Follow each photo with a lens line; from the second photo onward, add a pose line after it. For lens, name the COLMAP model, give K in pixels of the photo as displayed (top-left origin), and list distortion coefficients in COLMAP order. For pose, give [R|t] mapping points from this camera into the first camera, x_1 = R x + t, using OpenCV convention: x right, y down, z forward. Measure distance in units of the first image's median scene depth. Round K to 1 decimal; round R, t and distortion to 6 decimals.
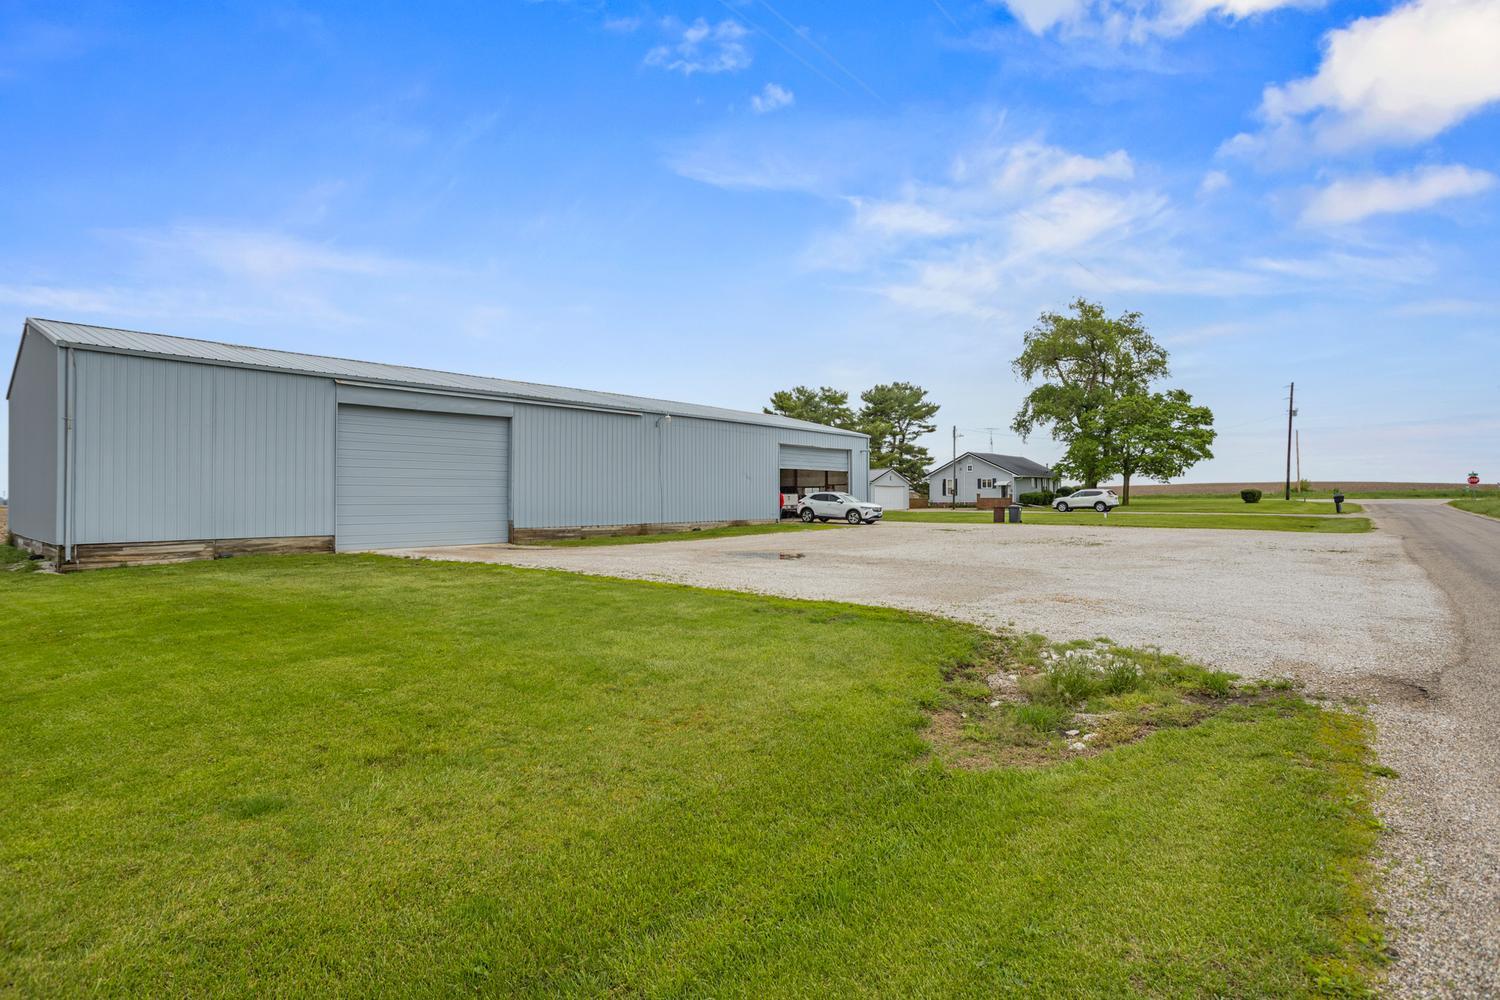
lens RADIAL K [[742.7, 0, 749.4], [0, 742.7, 504.3], [0, 0, 1]] dist [-0.028524, 0.010398]
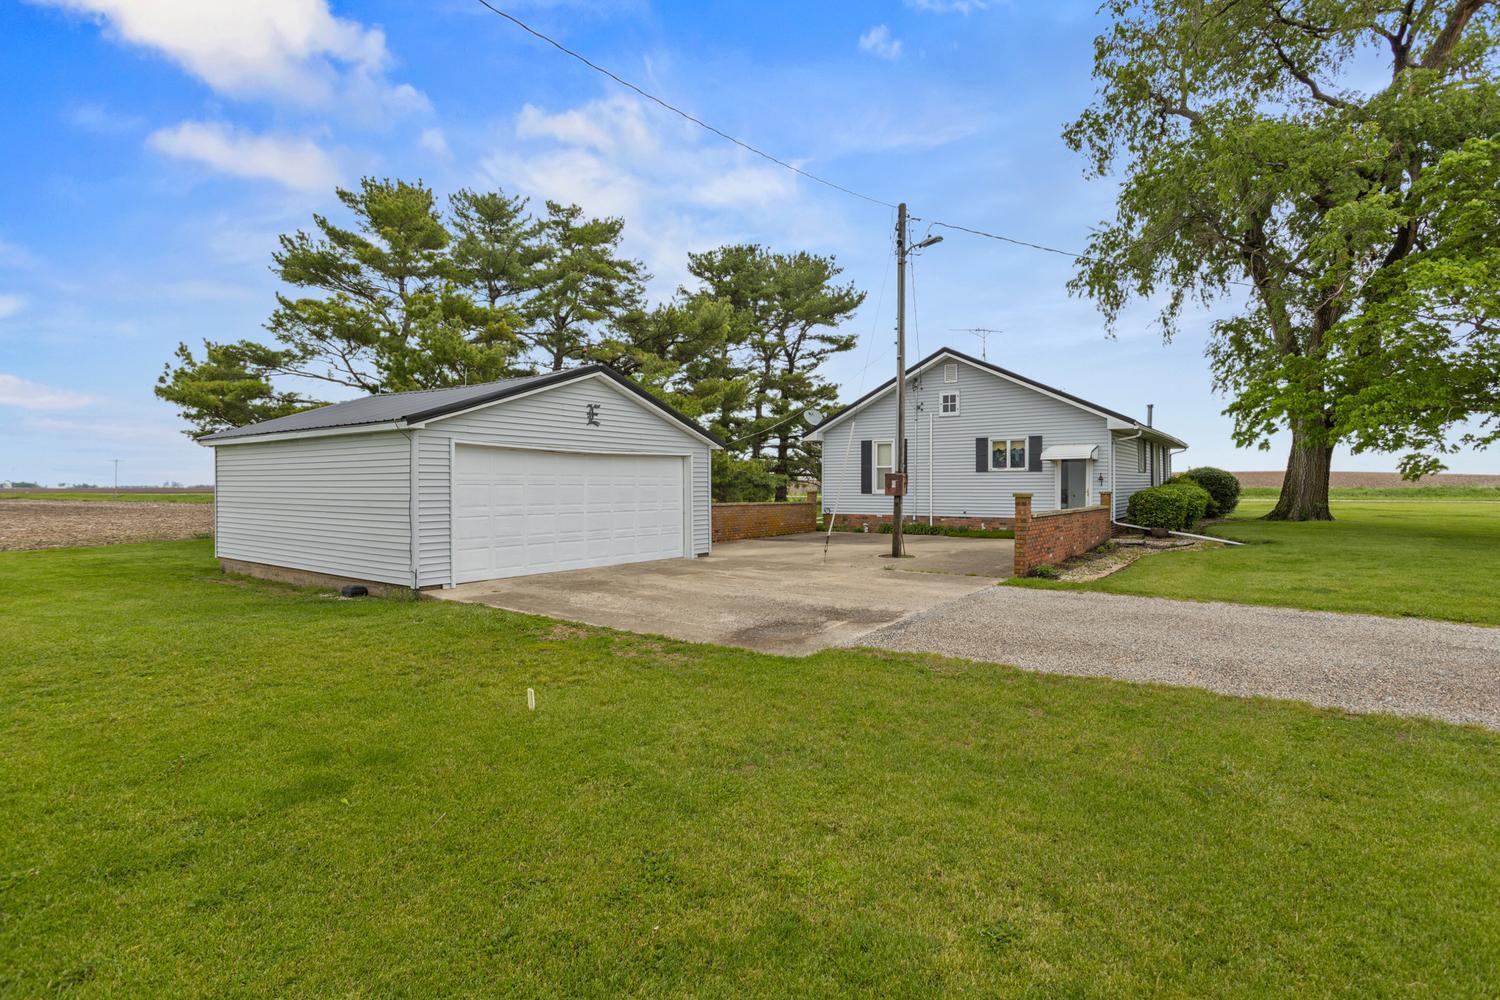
lens RADIAL K [[742.7, 0, 746.5], [0, 742.7, 491.9], [0, 0, 1]] dist [-0.028524, 0.010398]
pose [[0.997154, 0.004727, 0.075239, 0.187931], [-0.004931, 0.999985, 0.002523, -0.012850], [-0.075226, -0.002886, 0.997162, 0.688267]]
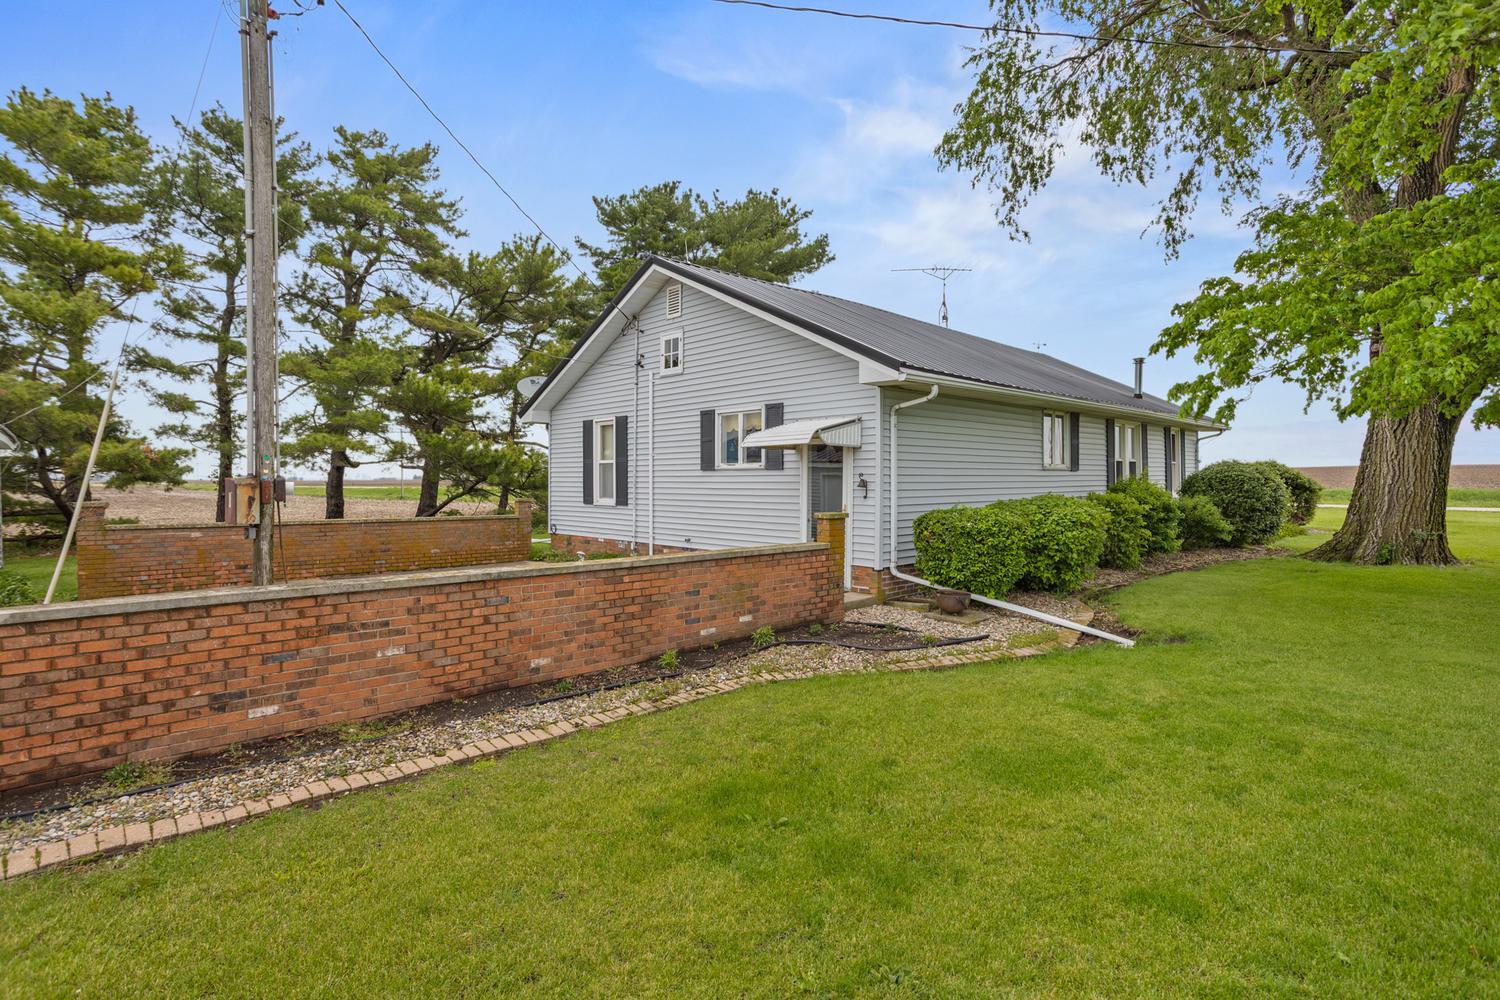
lens RADIAL K [[742.7, 0, 739.3], [0, 742.7, 489.5], [0, 0, 1]] dist [-0.028524, 0.010398]
pose [[0.993069, 0.008250, -0.117240, 0.325880], [-0.007572, 0.999952, 0.006226, -0.017185], [0.117286, -0.005295, 0.993084, 0.805863]]
